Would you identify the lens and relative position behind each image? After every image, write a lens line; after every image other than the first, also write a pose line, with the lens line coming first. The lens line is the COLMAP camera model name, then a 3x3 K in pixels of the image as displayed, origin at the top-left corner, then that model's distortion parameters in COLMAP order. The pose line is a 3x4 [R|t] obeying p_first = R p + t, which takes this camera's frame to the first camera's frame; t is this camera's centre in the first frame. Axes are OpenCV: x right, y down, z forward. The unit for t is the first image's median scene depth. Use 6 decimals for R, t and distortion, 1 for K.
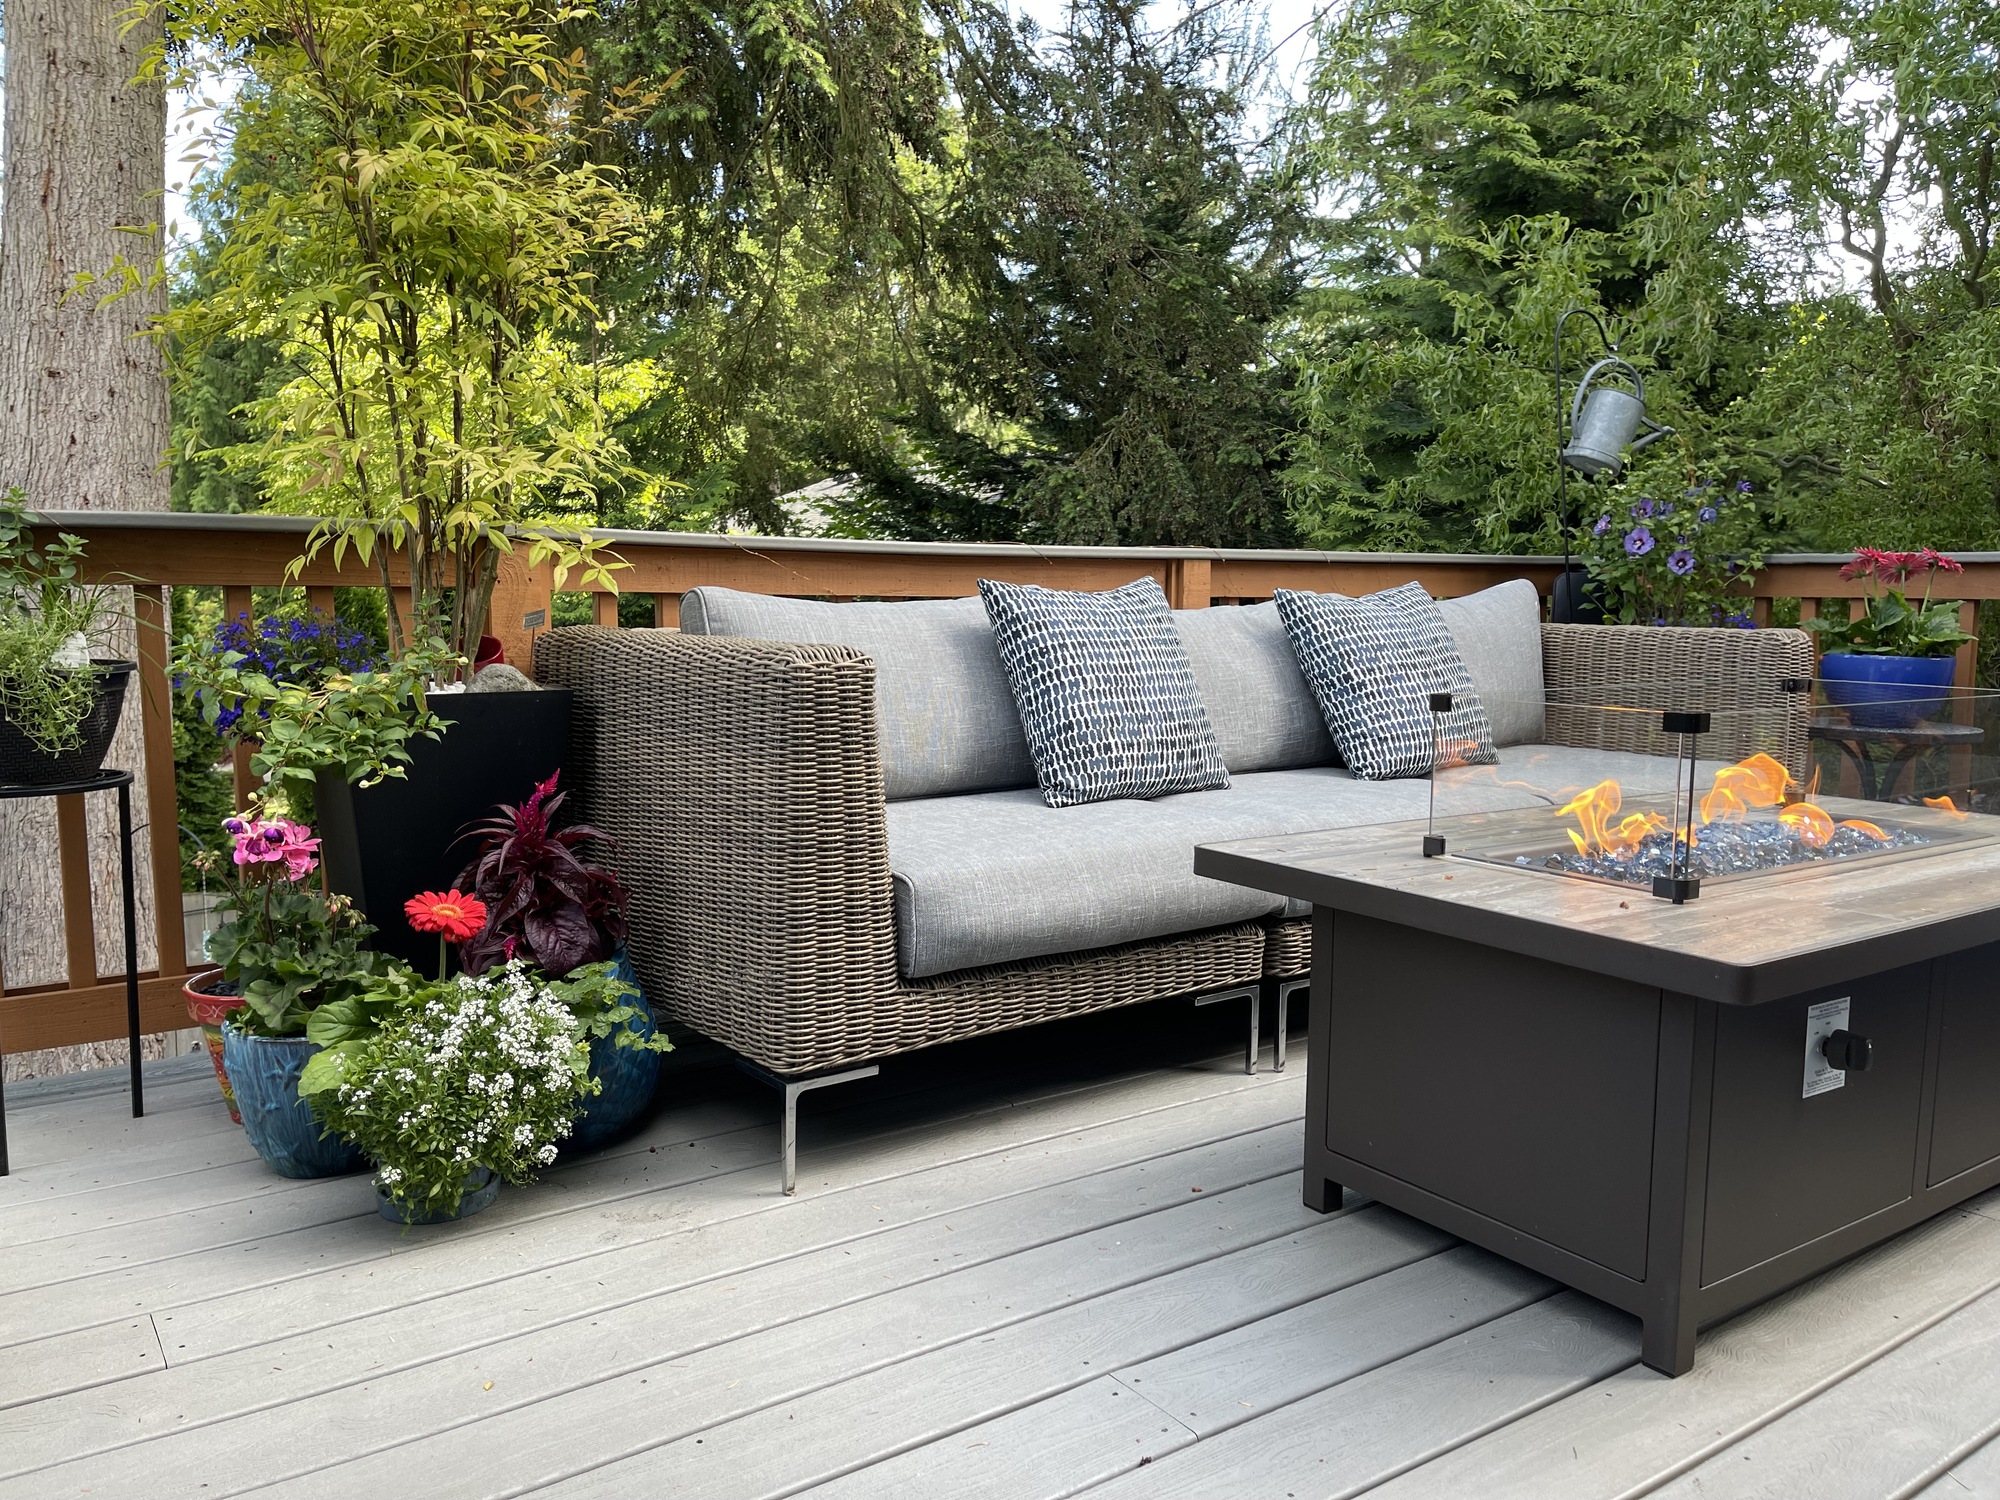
lens RADIAL K [[1523.1, 0, 1000.0], [0, 1523.1, 750.0], [0, 0, 1]] dist [0.077629, -0.103122]
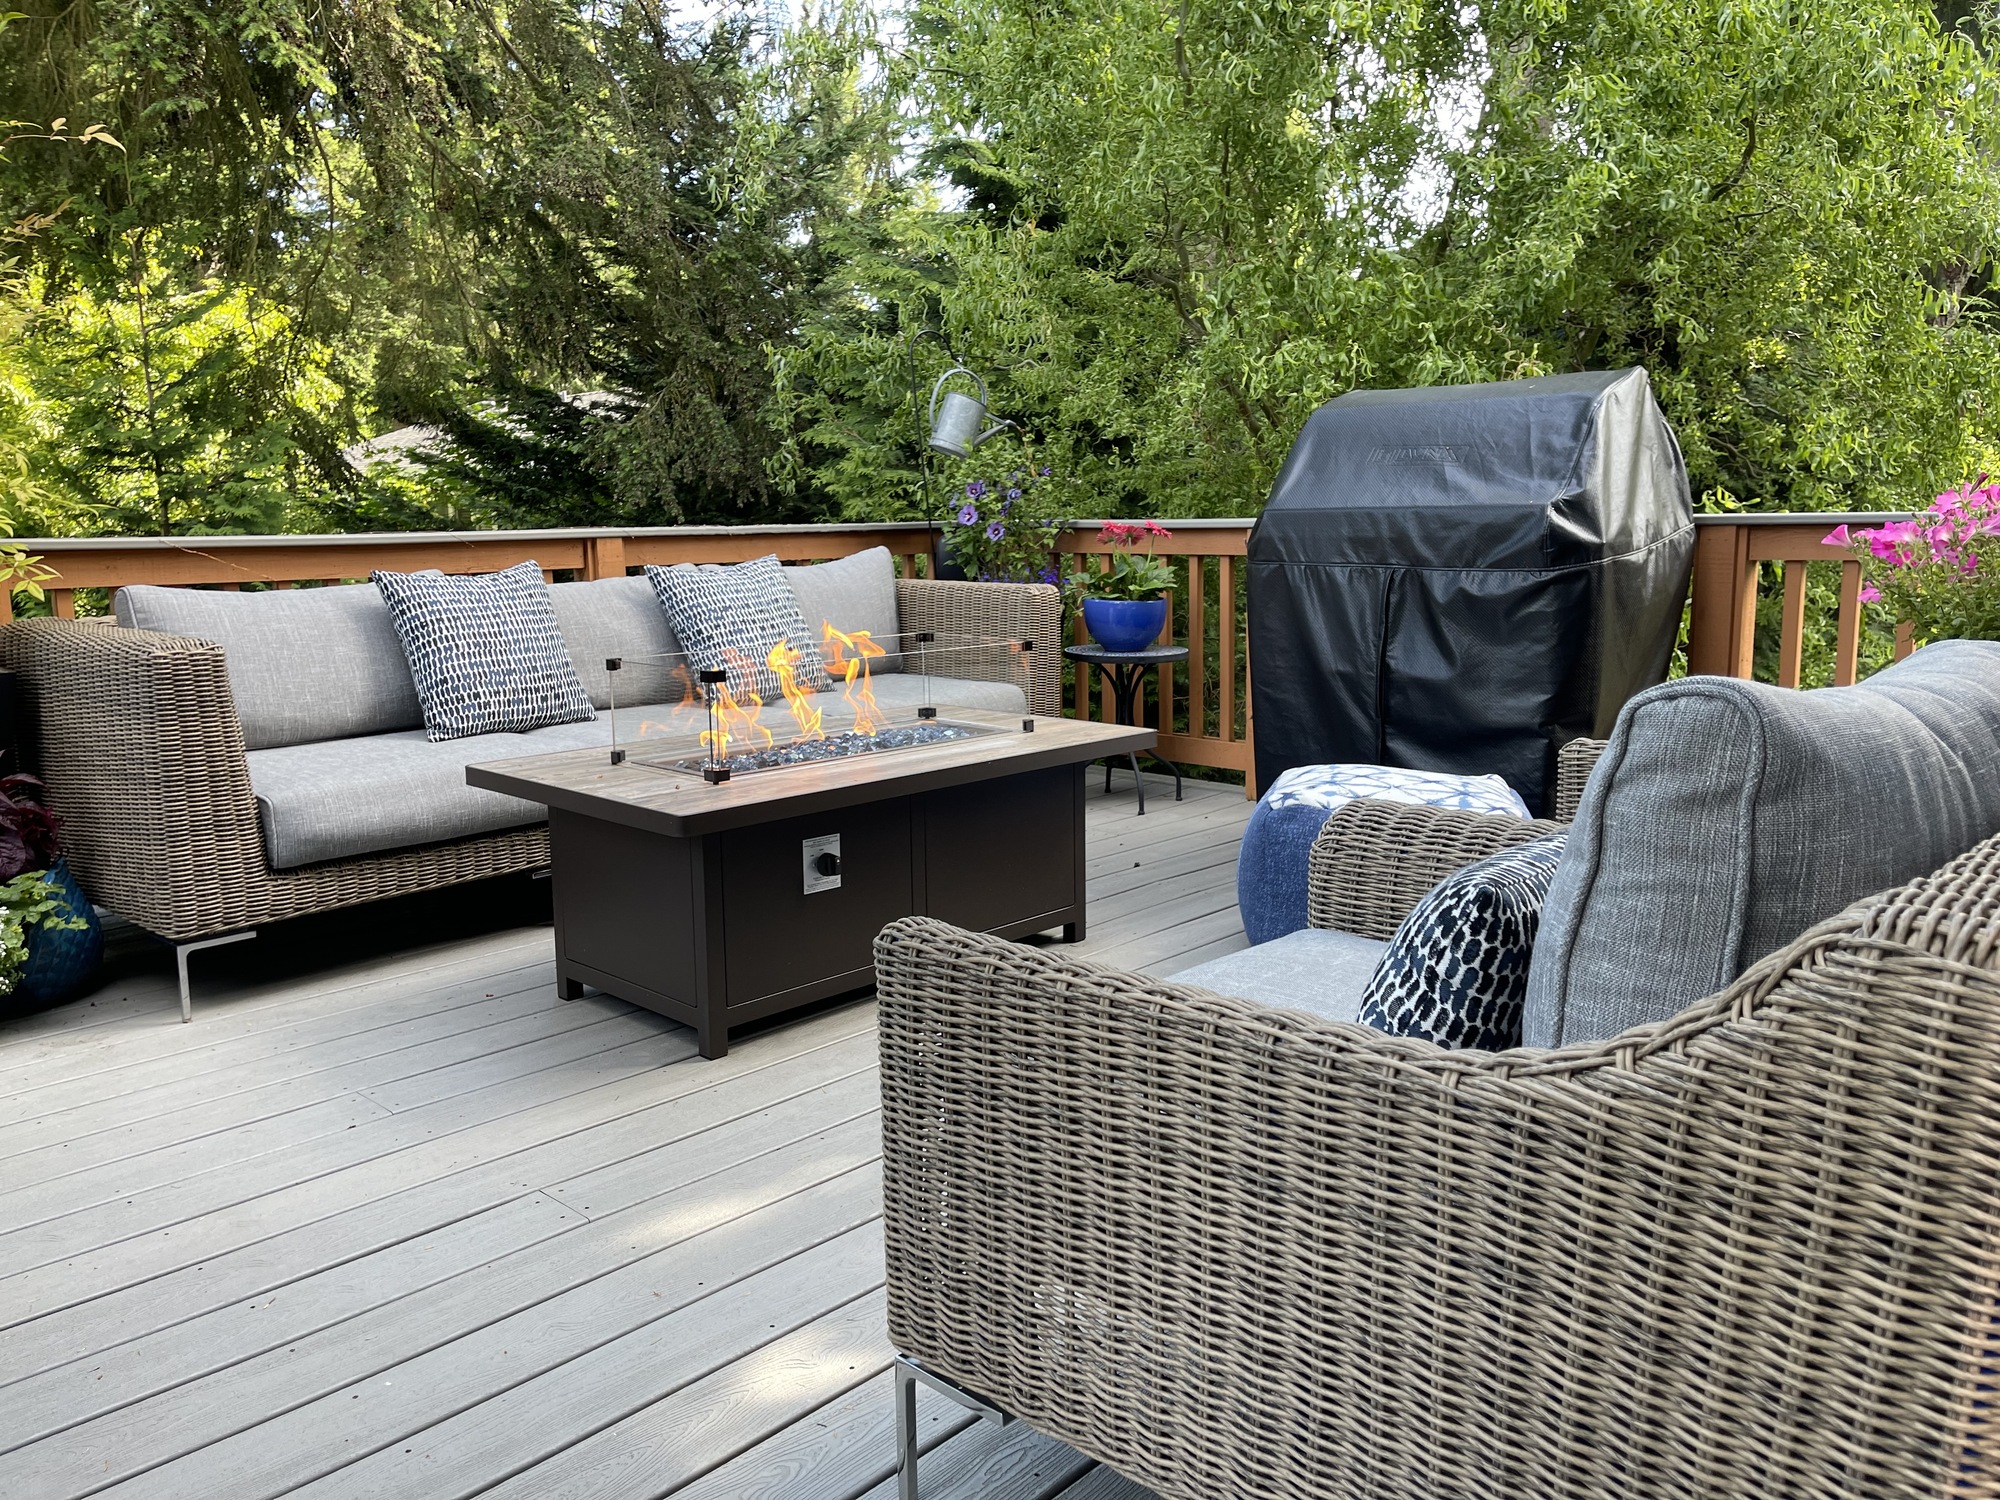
lens RADIAL K [[1523.1, 0, 1000.0], [0, 1523.1, 750.0], [0, 0, 1]] dist [0.077629, -0.103122]
pose [[0.980166, -0.050759, 0.191569, 0.287705], [0.040471, 0.997539, 0.057246, -0.013653], [-0.194003, -0.048358, 0.979808, -0.460832]]
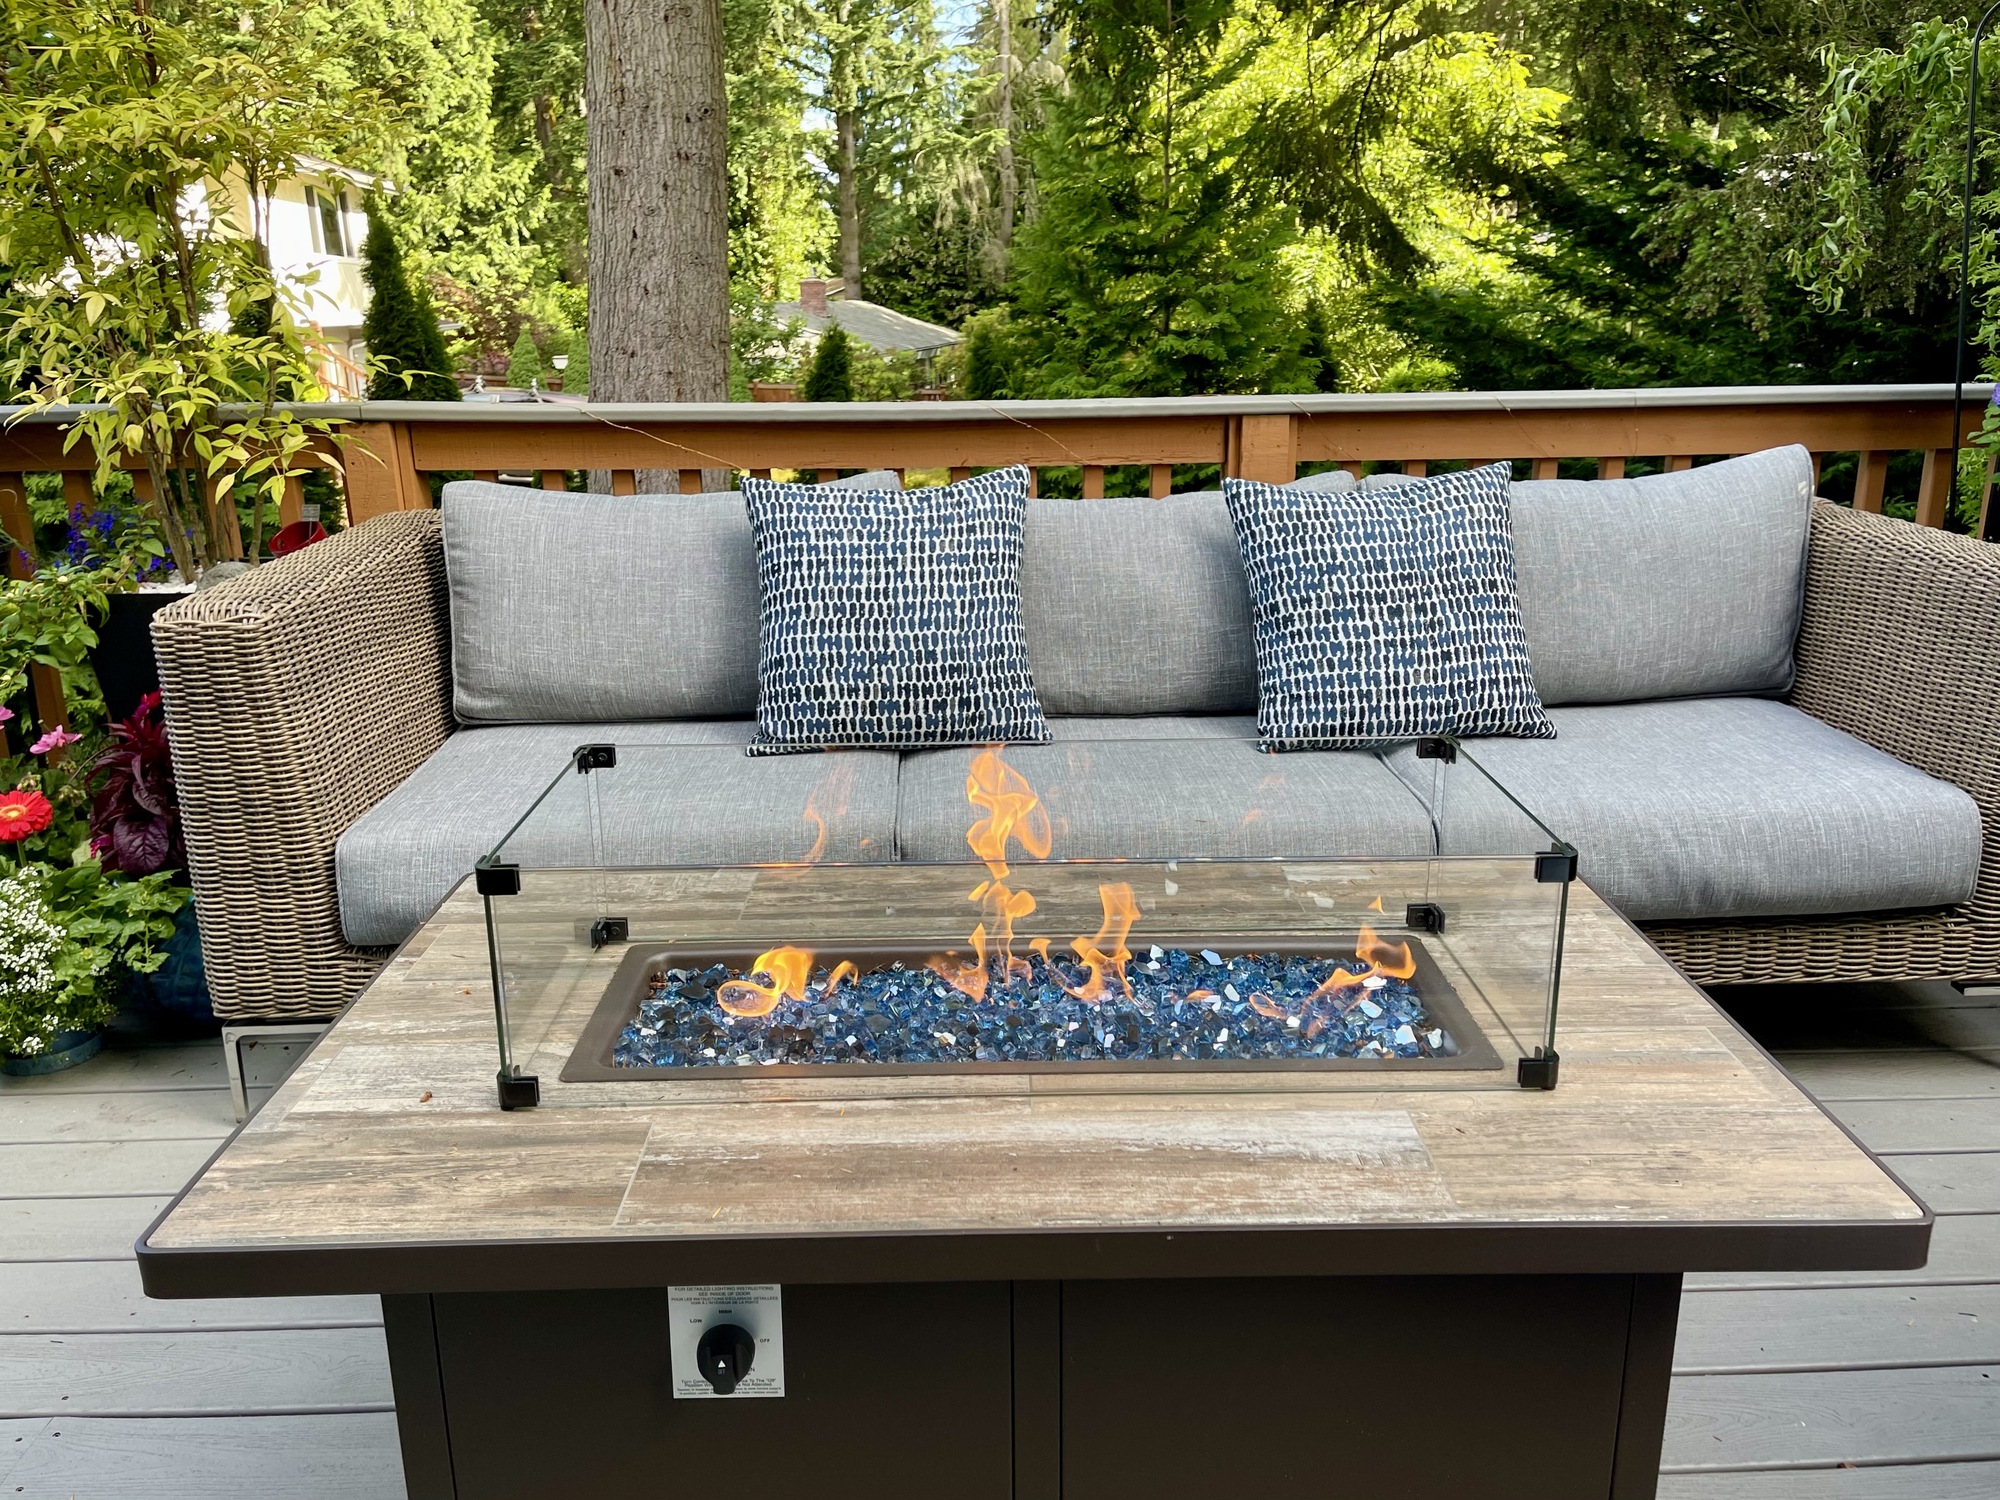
lens RADIAL K [[1578.3, 0, 999.6], [0, 1578.3, 779.7], [0, 0, 1]] dist [0.042548, -0.003616]
pose [[0.839945, 0.145325, -0.522850, 0.684276], [-0.043763, 0.978477, 0.201661, -0.148802], [0.540904, -0.146502, 0.828227, 0.350560]]
